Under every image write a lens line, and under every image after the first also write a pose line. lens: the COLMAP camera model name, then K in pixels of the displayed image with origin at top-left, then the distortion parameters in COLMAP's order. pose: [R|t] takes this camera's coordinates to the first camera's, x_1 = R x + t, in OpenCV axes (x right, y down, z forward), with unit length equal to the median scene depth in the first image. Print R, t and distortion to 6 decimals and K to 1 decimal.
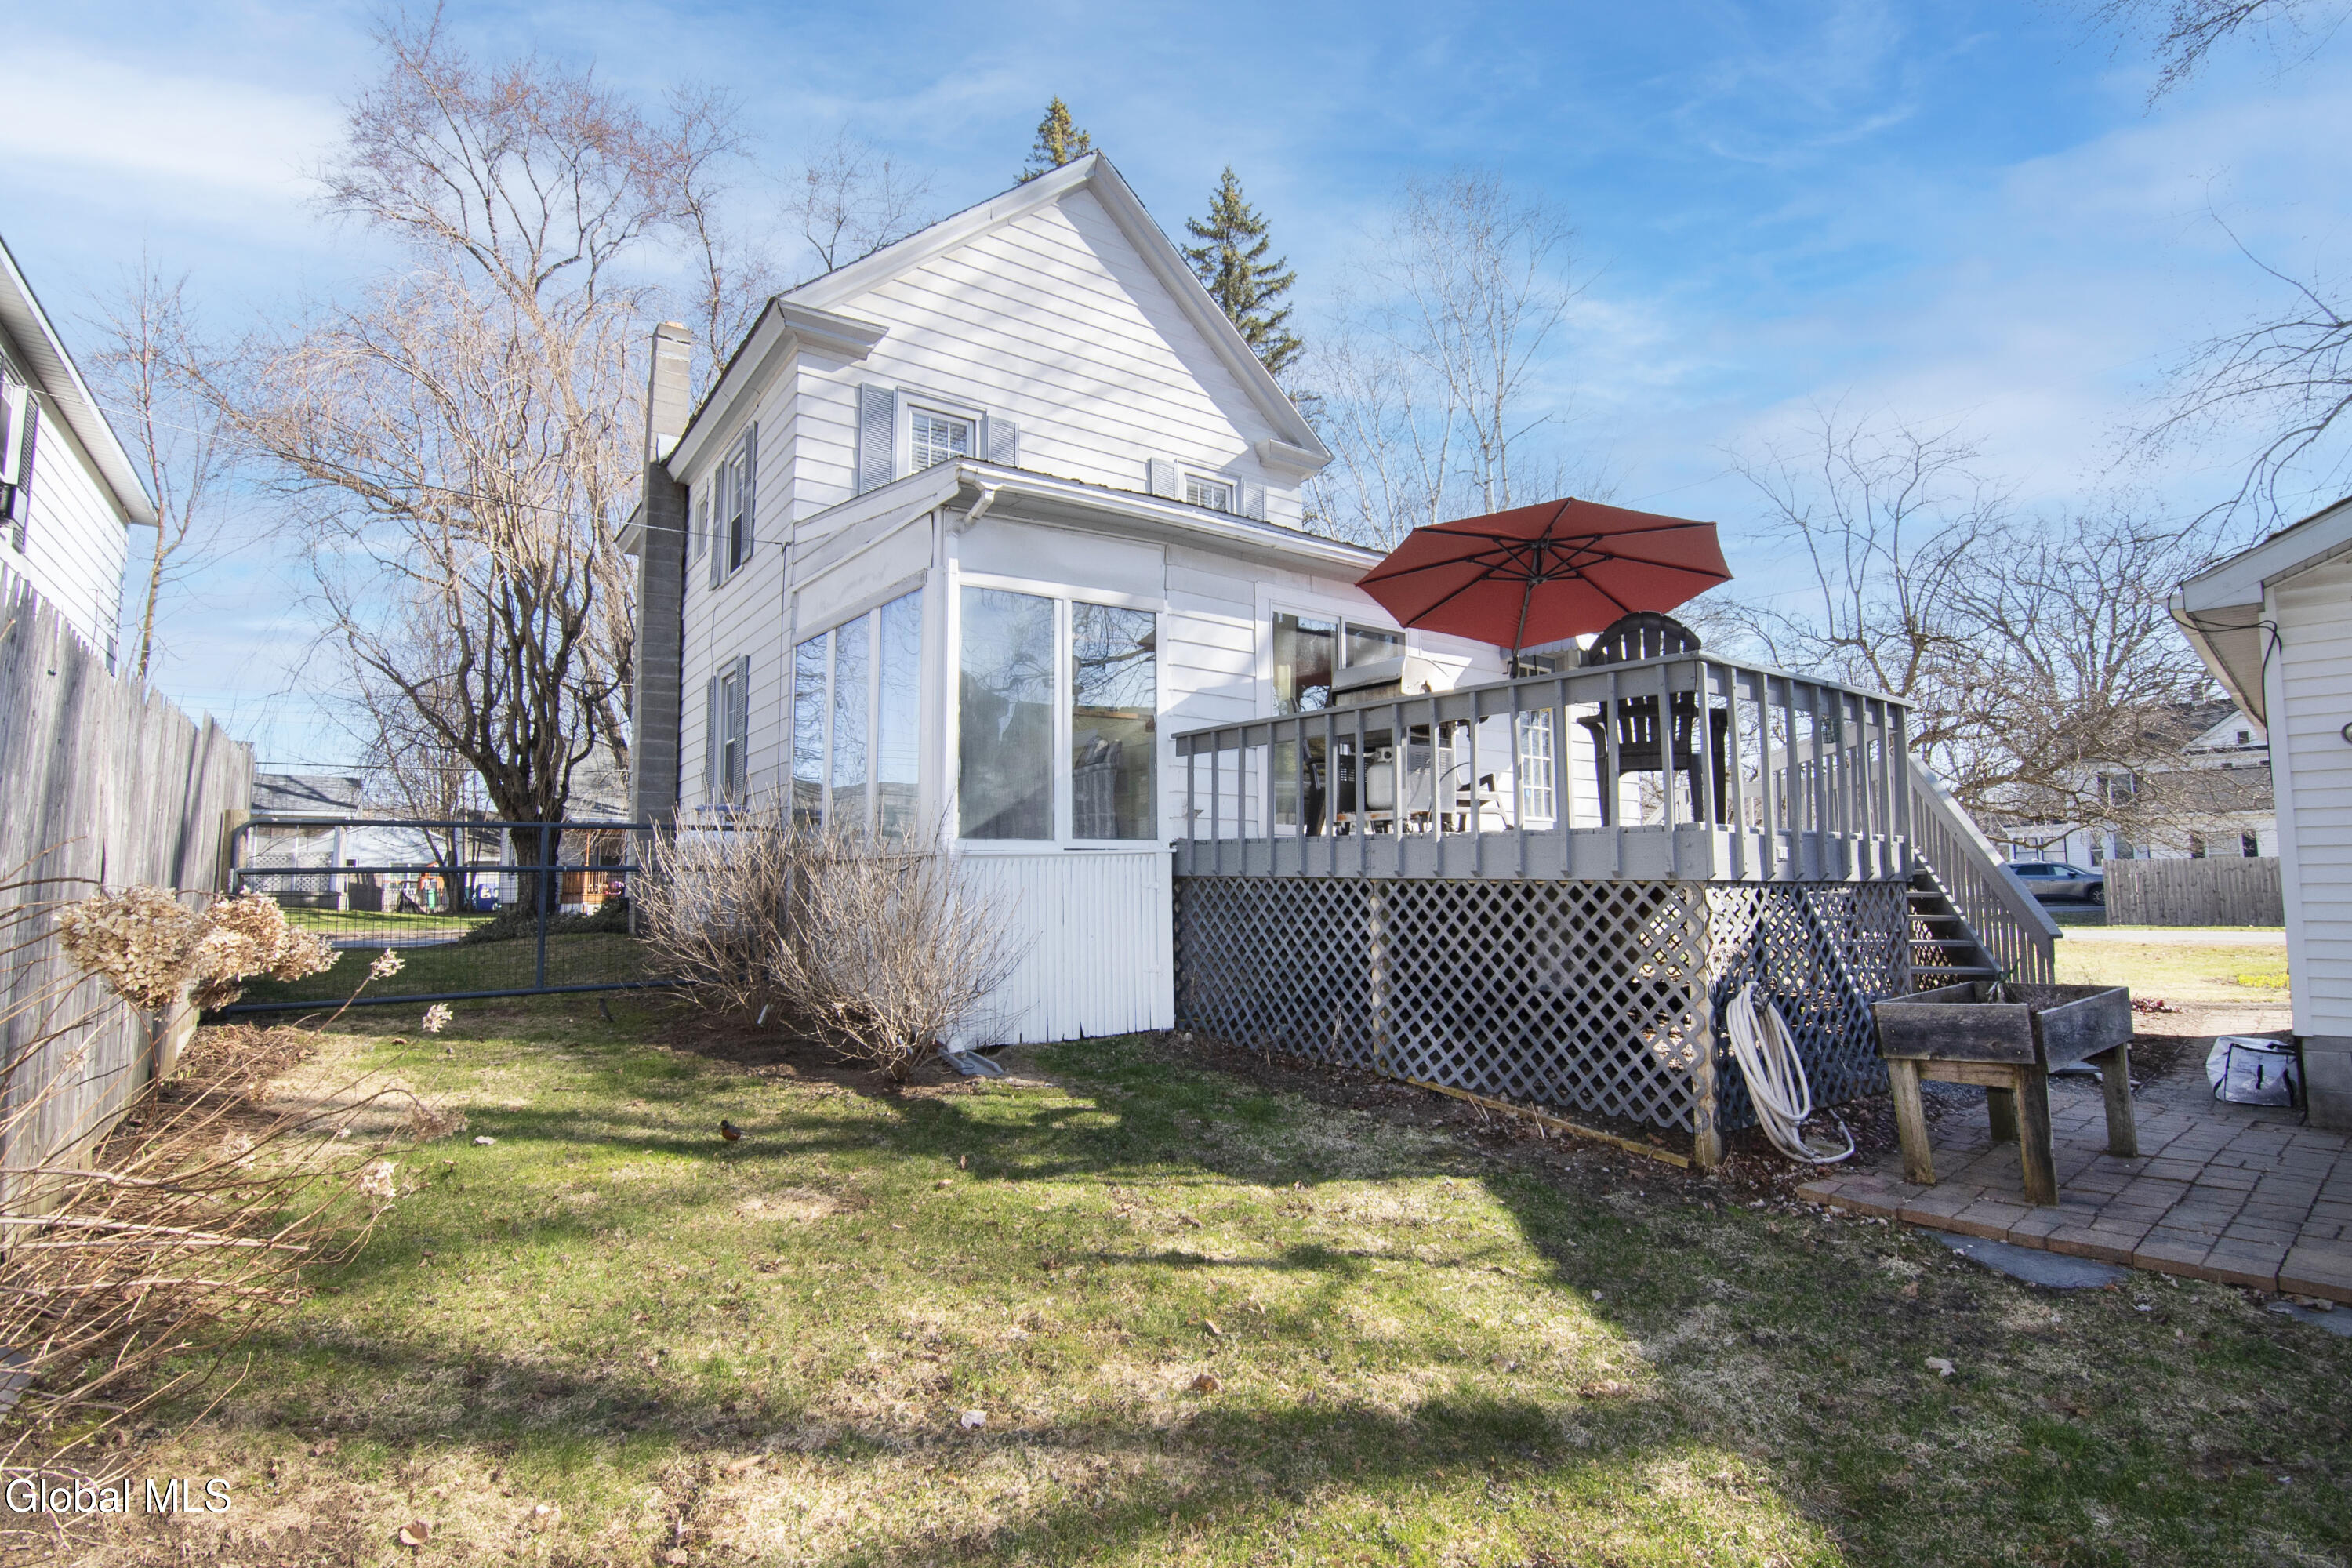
lens RADIAL K [[1135.1, 0, 1177.3], [0, 1135.1, 780.6], [0, 0, 1]] dist [-0.003652, -0.013018]
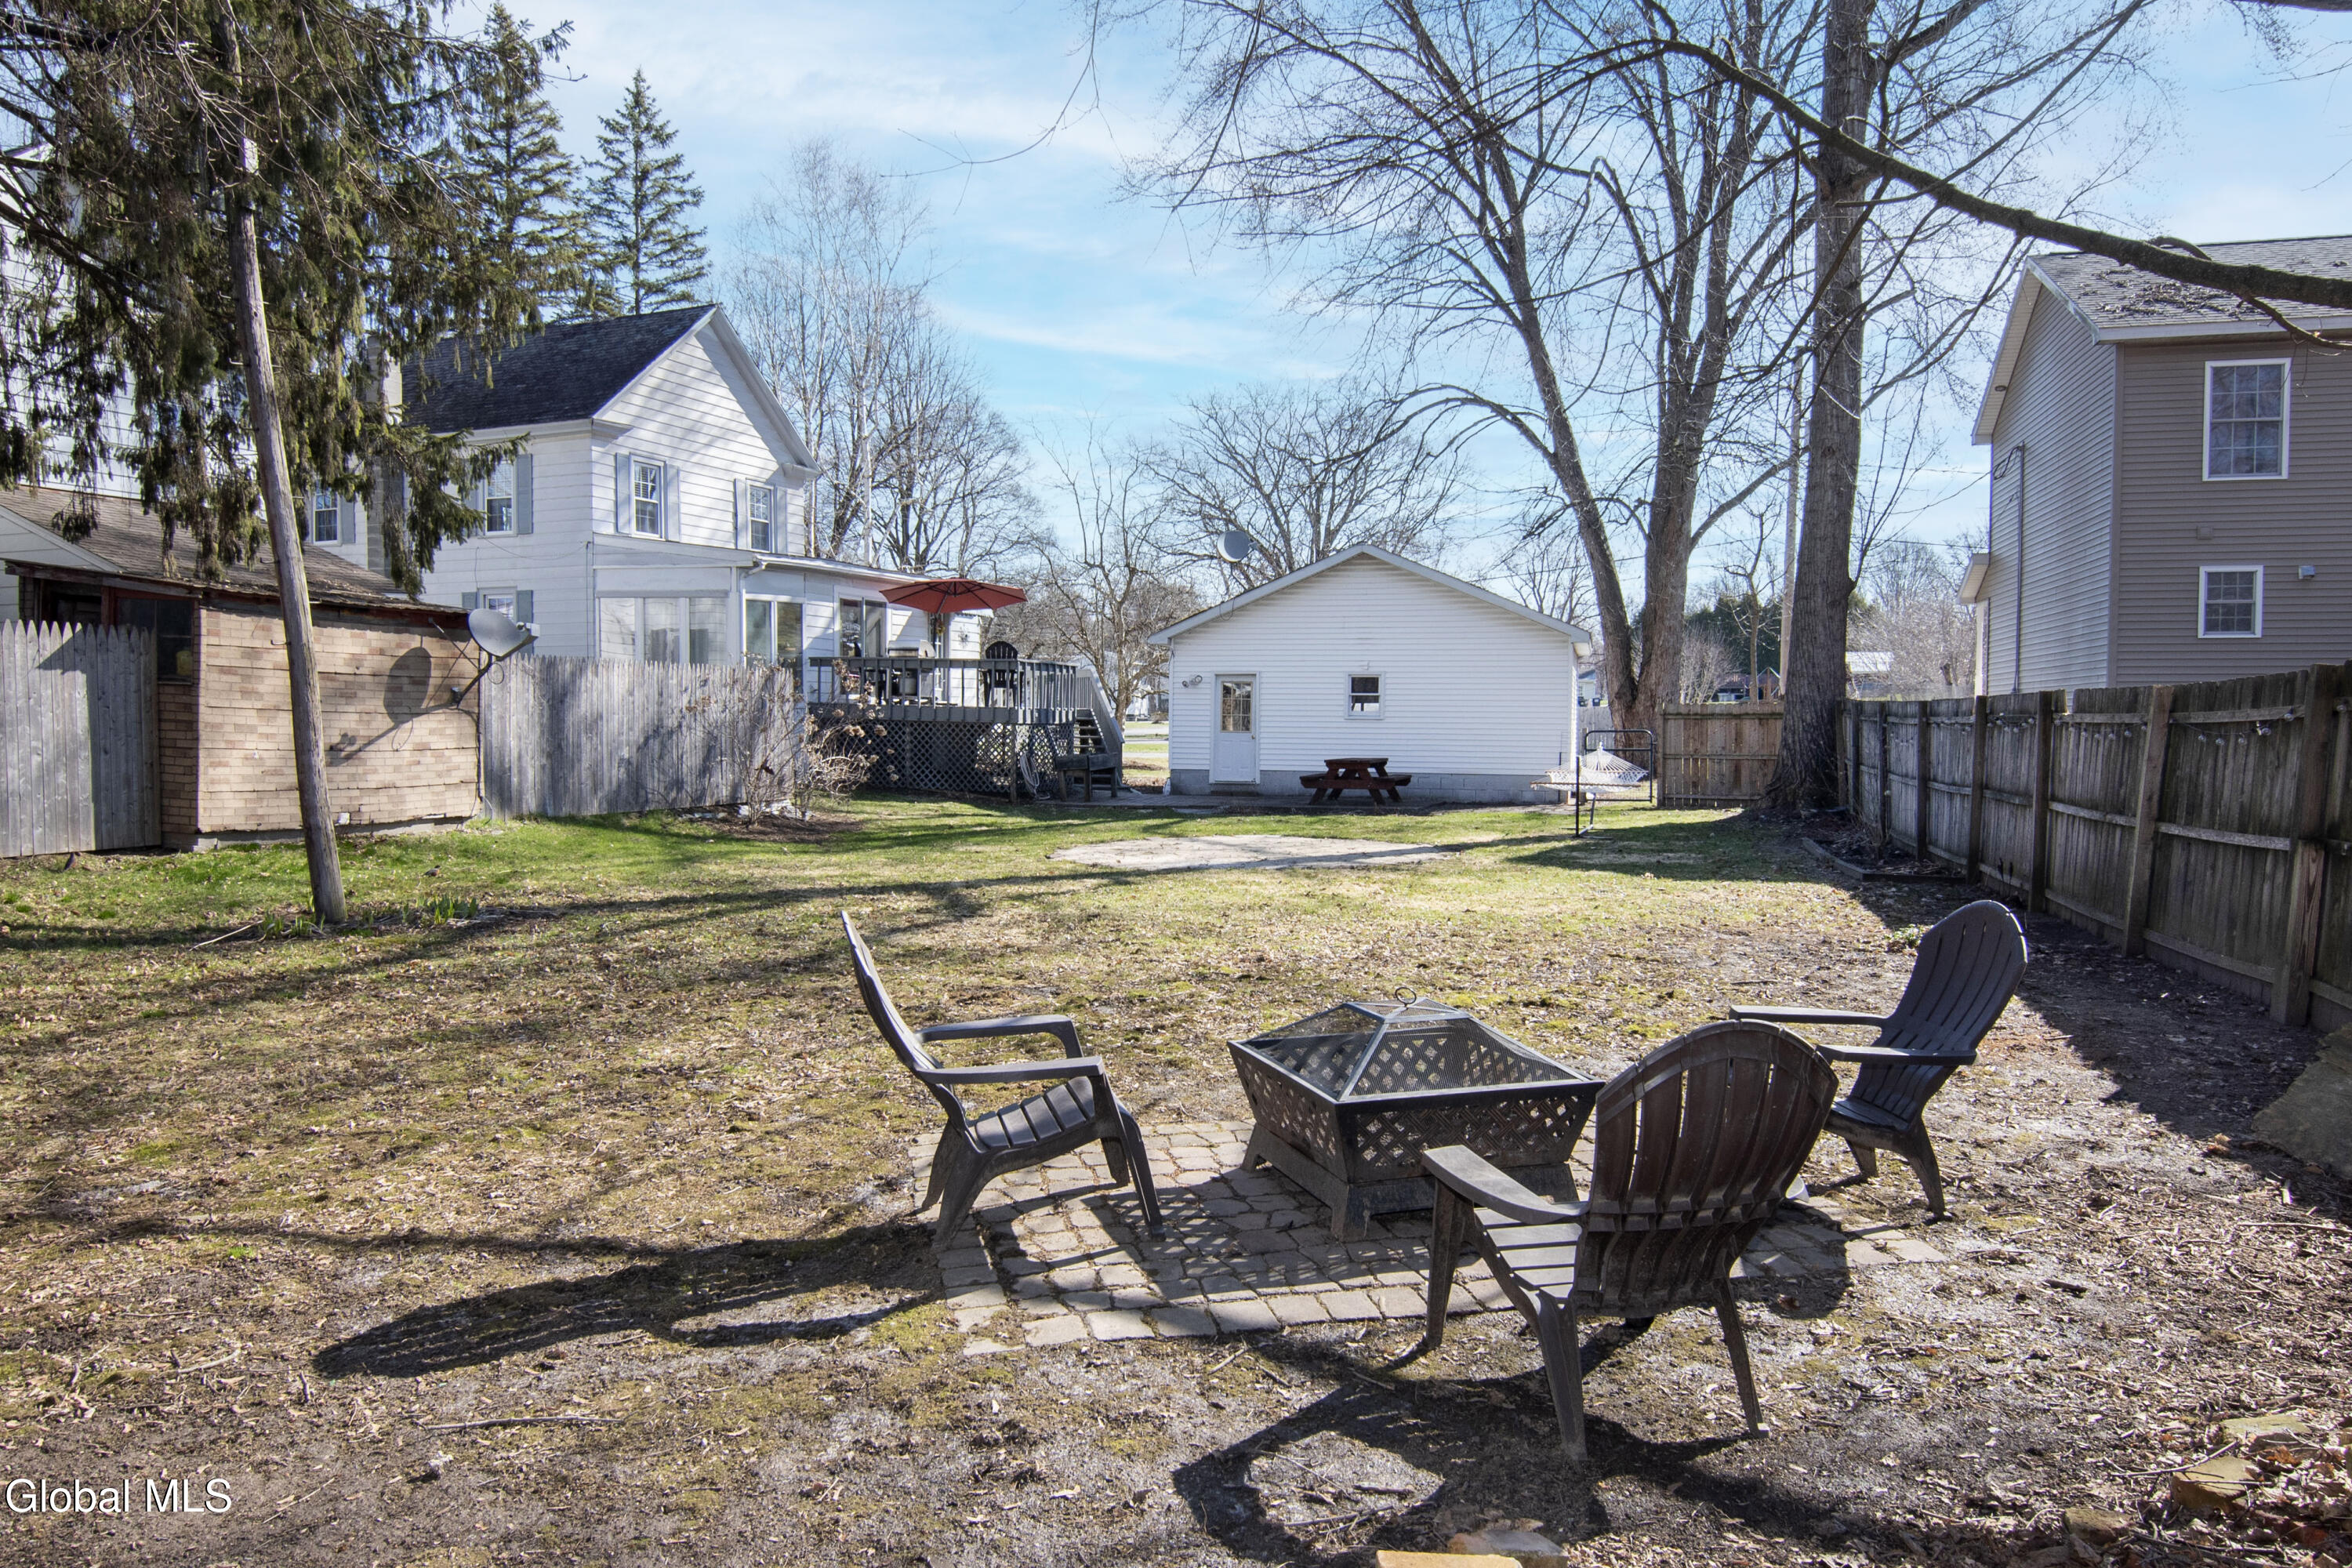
lens RADIAL K [[1588.6, 0, 1176.0], [0, 1588.6, 784.0], [0, 0, 1]] dist [-0.002359, -0.017333]
pose [[0.848416, -0.009915, 0.529238, -0.890502], [-0.061755, 0.991143, 0.117567, -0.172417], [-0.525716, -0.132428, 0.840289, -1.767214]]
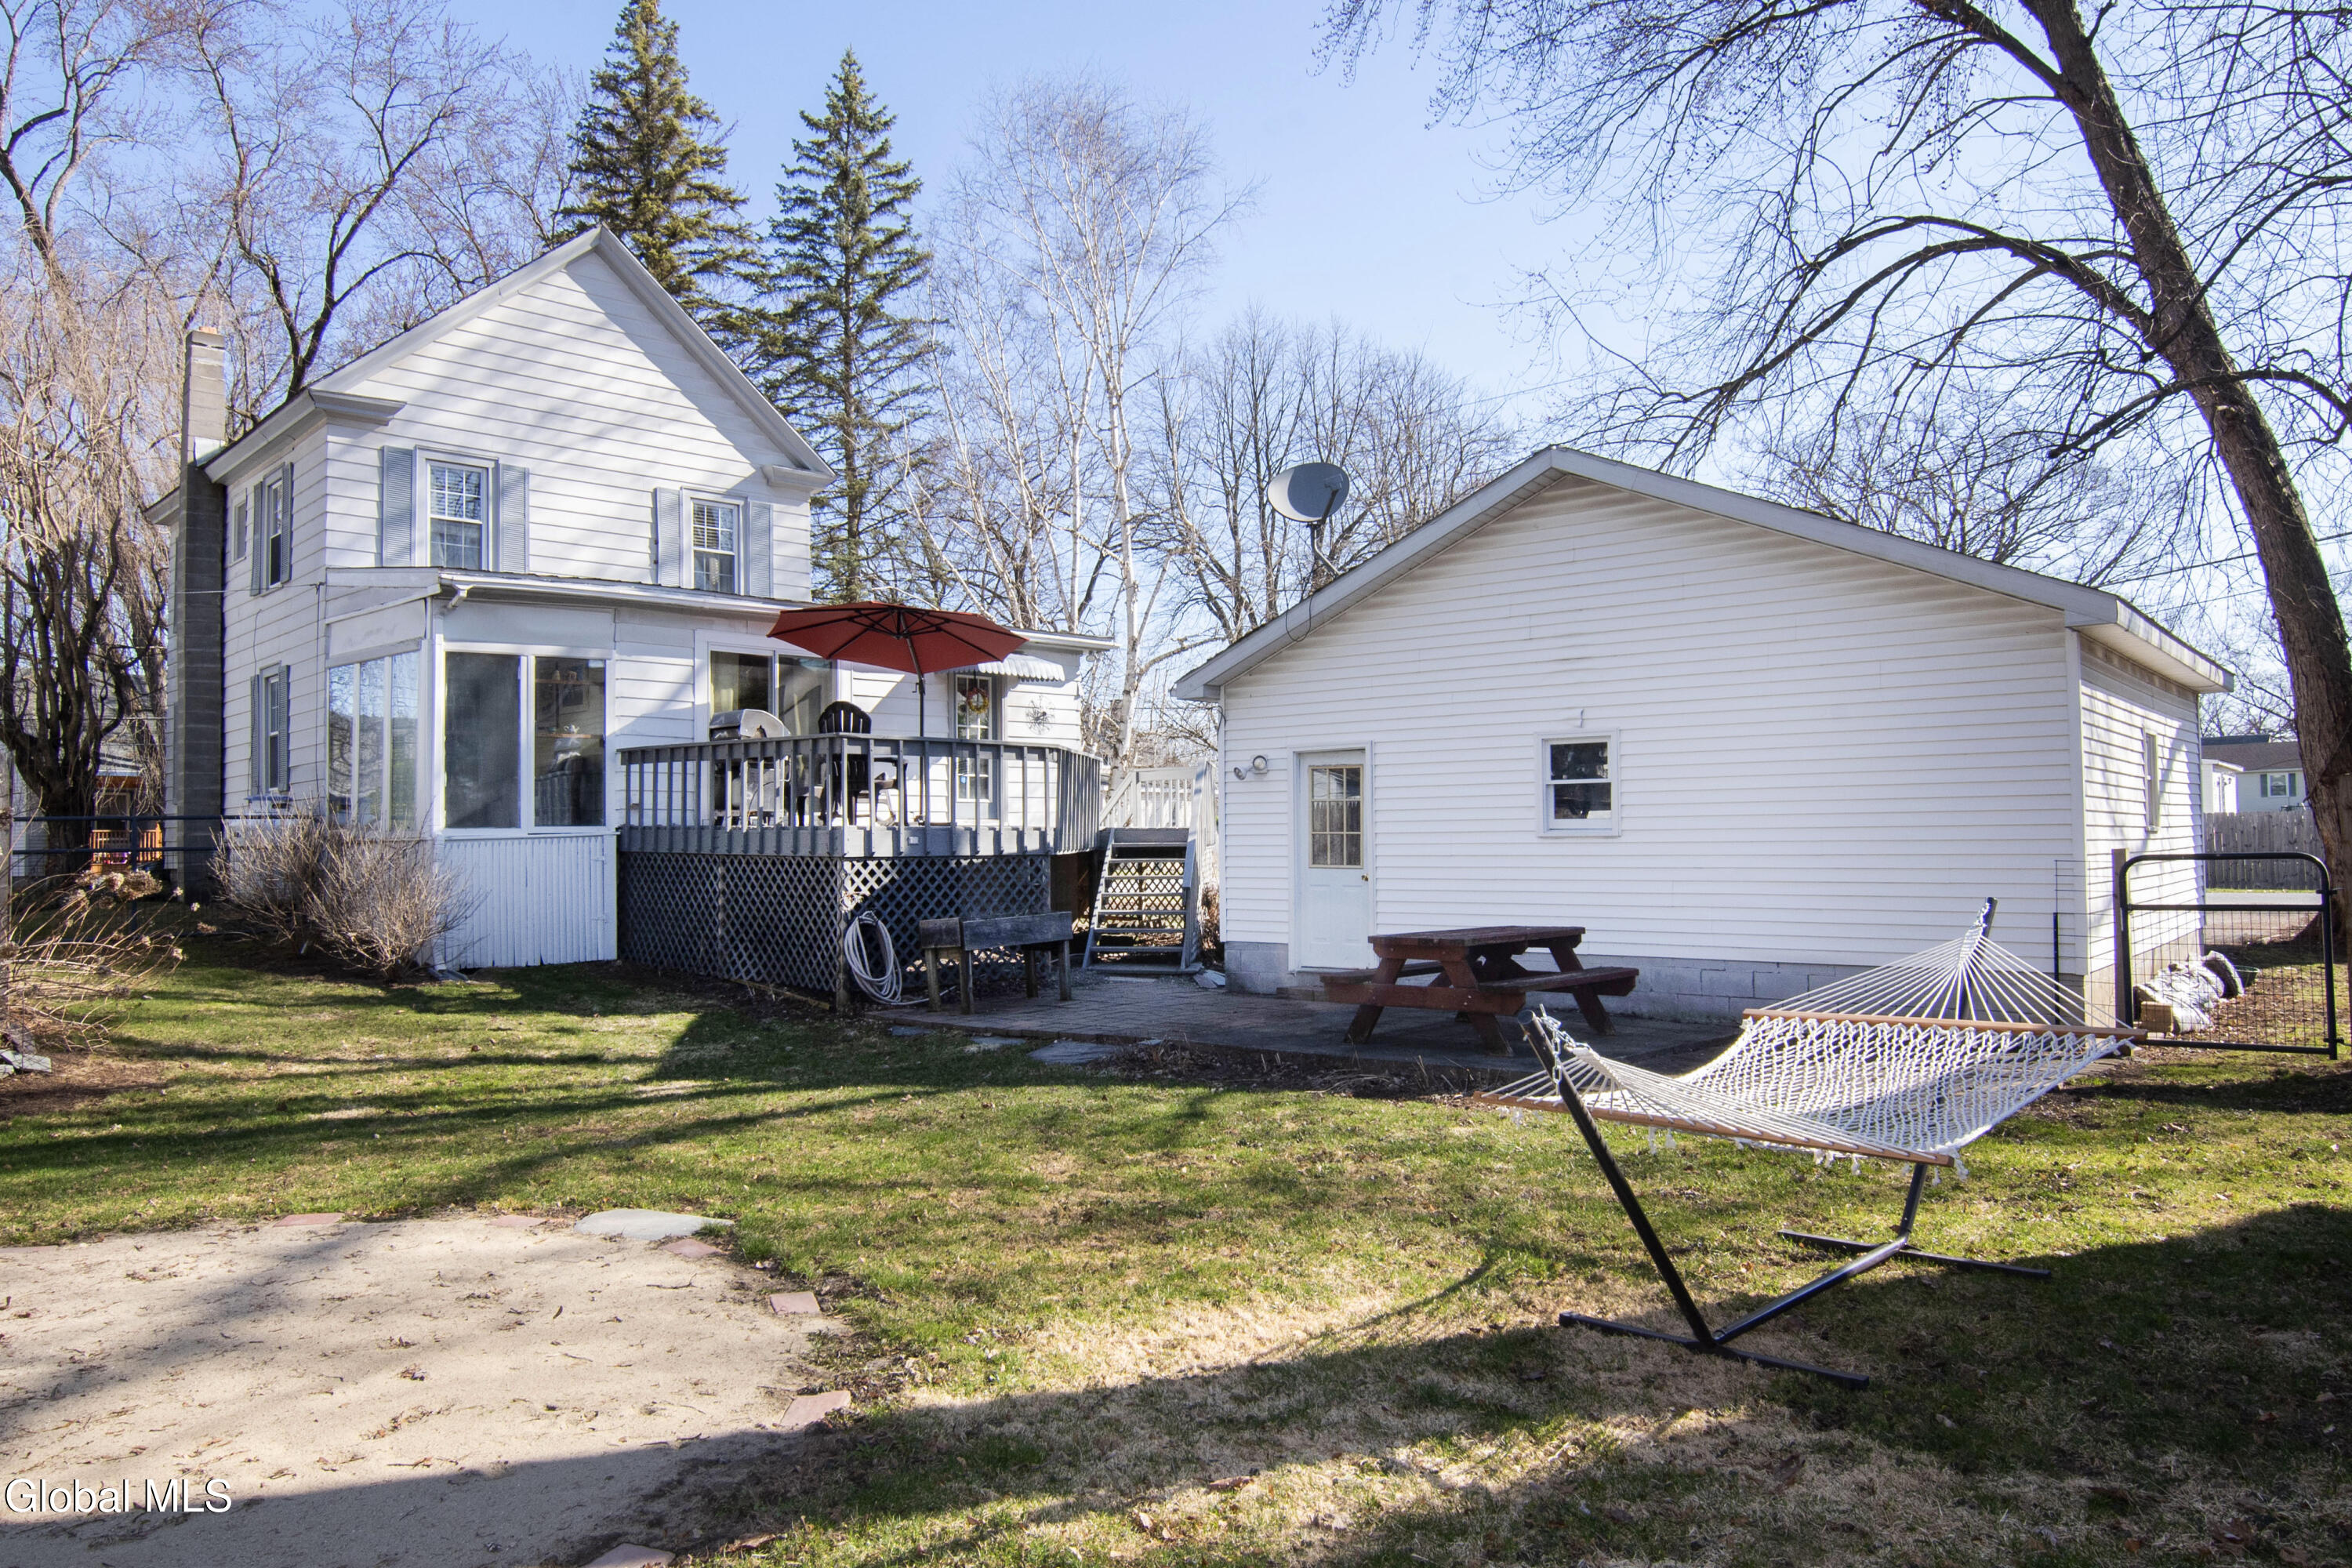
lens RADIAL K [[1588.6, 0, 1176.0], [0, 1588.6, 784.0], [0, 0, 1]] dist [-0.002359, -0.017333]
pose [[0.989312, -0.000225, 0.145815, 0.312108], [-0.007719, 0.998516, 0.053908, -0.087406], [-0.145611, -0.054458, 0.987842, -0.816104]]
